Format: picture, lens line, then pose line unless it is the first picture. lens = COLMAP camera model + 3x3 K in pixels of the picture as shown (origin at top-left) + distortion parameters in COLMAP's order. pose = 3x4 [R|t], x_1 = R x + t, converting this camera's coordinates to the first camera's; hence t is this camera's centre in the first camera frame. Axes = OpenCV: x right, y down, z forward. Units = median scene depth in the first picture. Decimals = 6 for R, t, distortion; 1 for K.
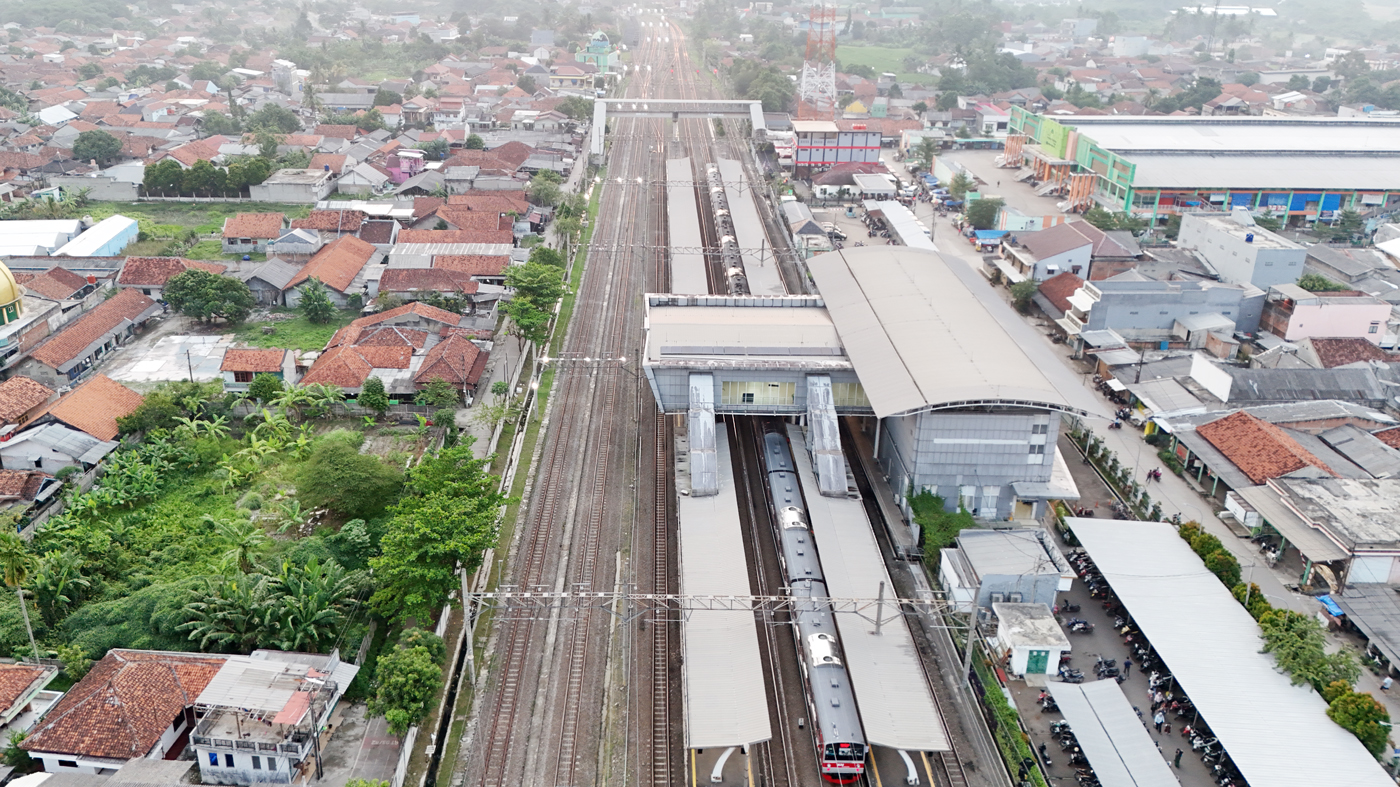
lens RADIAL K [[1048.2, 0, 661.9], [0, 1048.2, 378.7], [0, 0, 1]] dist [0.082542, -0.081170]
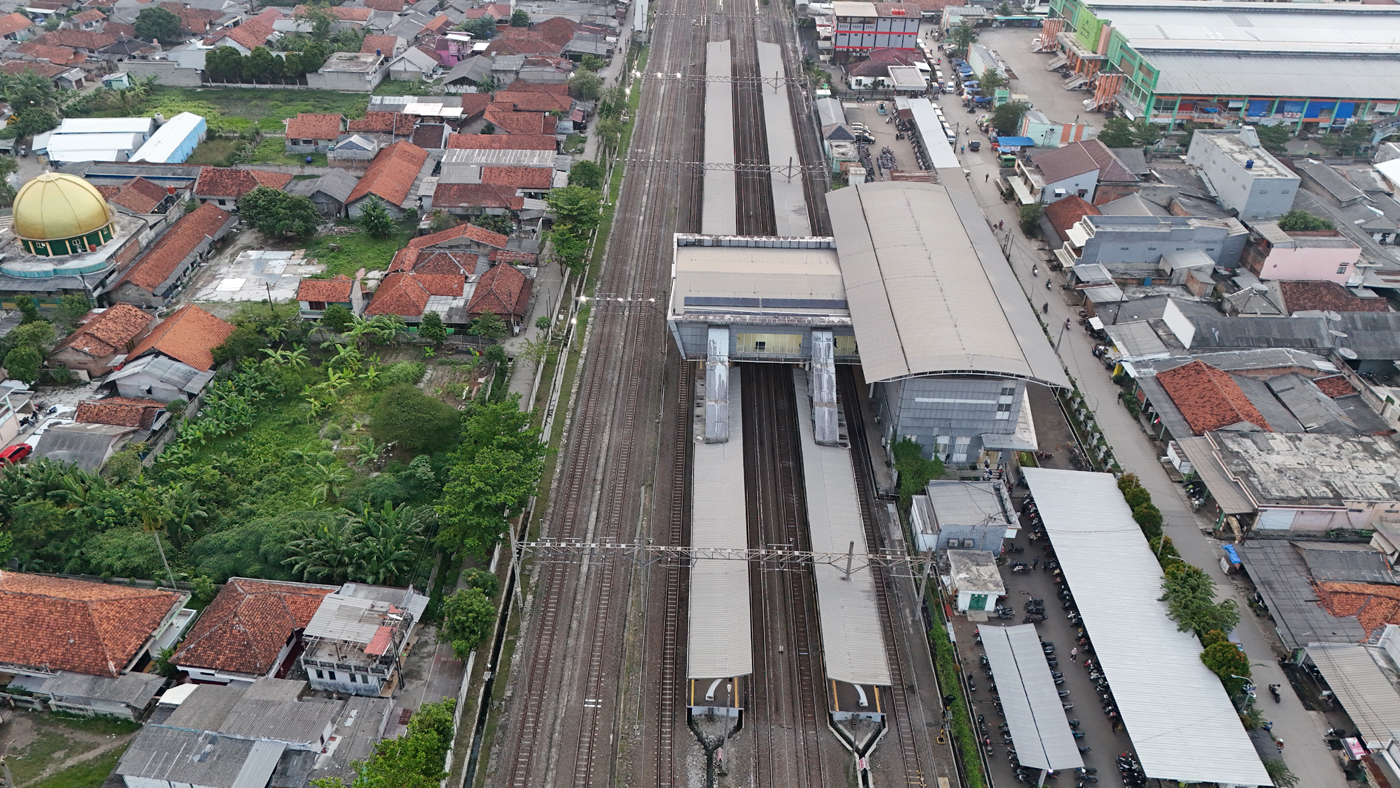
lens RADIAL K [[1016.4, 0, 688.9], [0, 1016.4, 393.2], [0, 0, 1]] dist [0.076122, -0.076105]
pose [[0.999644, 0.018597, -0.019128, 0.024797], [-0.014723, 0.982479, 0.185789, -0.124333], [0.022248, -0.185441, 0.982404, -0.085976]]
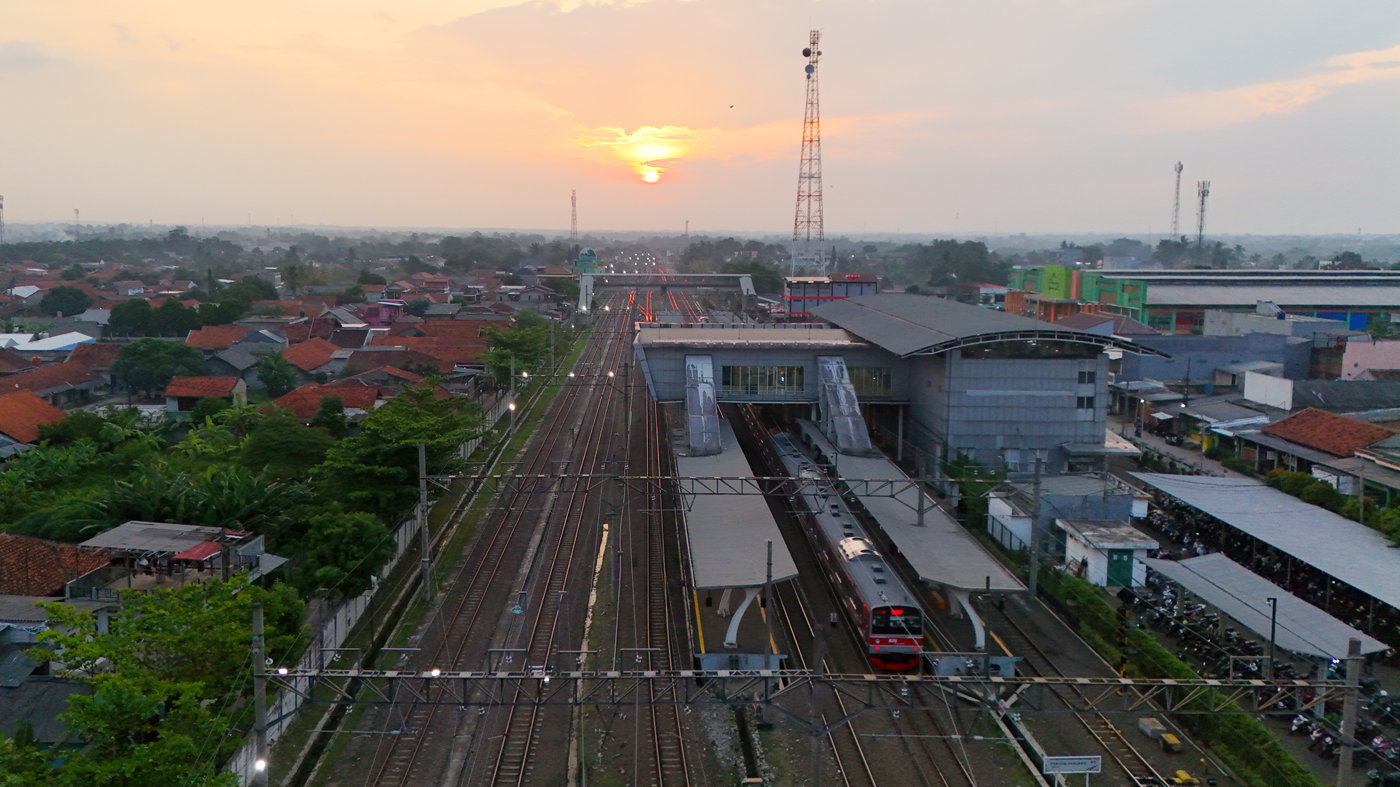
lens RADIAL K [[1097.2, 0, 648.2], [0, 1097.2, 366.1], [0, 0, 1]] dist [0.089827, -0.092810]
pose [[0.999985, -0.005453, -0.000683, -0.004586], [0.005076, 0.964133, -0.265371, 0.227898], [0.002106, 0.265364, 0.964146, 0.089188]]
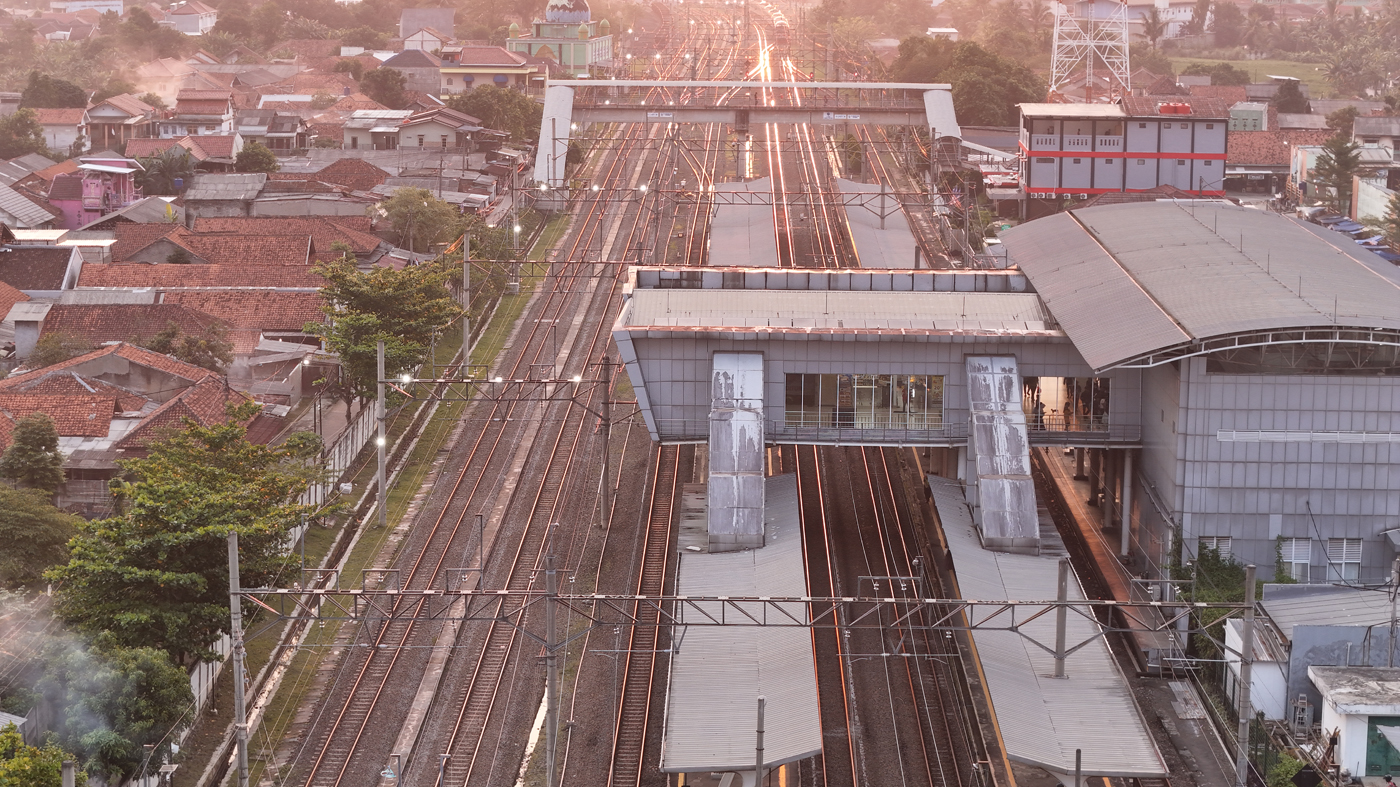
lens RADIAL K [[2980.4, 0, 624.2], [0, 2980.4, 395.1], [0, 0, 1]] dist [-0.404187, 2.631146]
pose [[0.999128, 0.000276, -0.041741, 0.037627], [-0.009437, 0.975581, -0.219439, 0.272836], [0.040661, 0.219641, 0.974733, -0.252084]]
